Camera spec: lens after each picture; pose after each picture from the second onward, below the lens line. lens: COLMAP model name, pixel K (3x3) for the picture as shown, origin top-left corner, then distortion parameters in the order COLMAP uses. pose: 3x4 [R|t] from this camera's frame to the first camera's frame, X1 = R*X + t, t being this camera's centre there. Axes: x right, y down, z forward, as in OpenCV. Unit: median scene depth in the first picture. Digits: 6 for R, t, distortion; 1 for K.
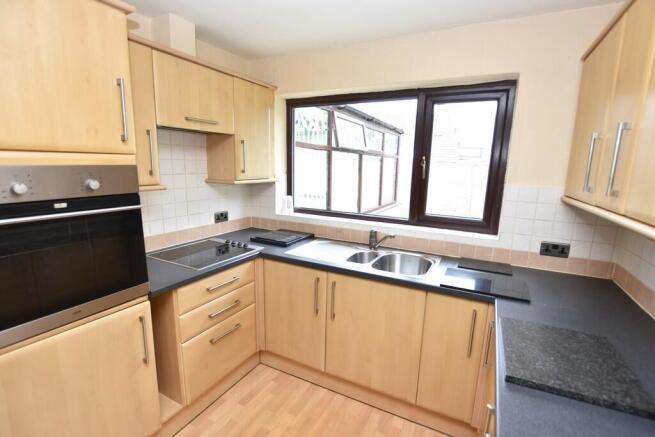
lens RADIAL K [[310.0, 0, 330.9], [0, 310.0, 224.8], [0, 0, 1]] dist [-0.006225, -0.000755]
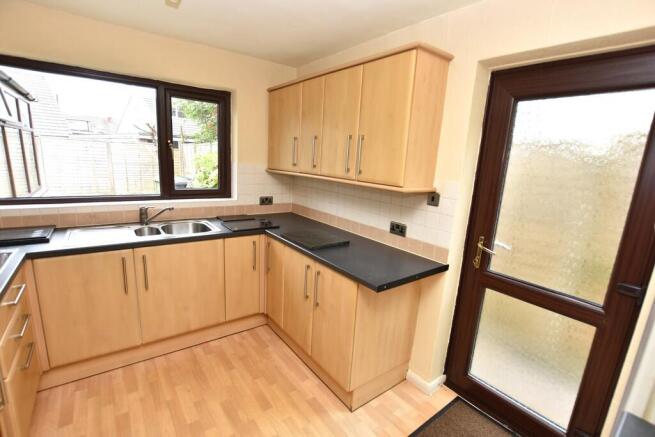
lens RADIAL K [[295.1, 0, 325.7], [0, 295.1, 217.4], [0, 0, 1]] dist [-0.003462, -0.000031]
pose [[0.462383, -0.182373, 0.867722, -0.514154], [0.130158, 0.981979, 0.137030, -0.008404], [-0.877075, 0.049581, 0.477788, -0.056741]]
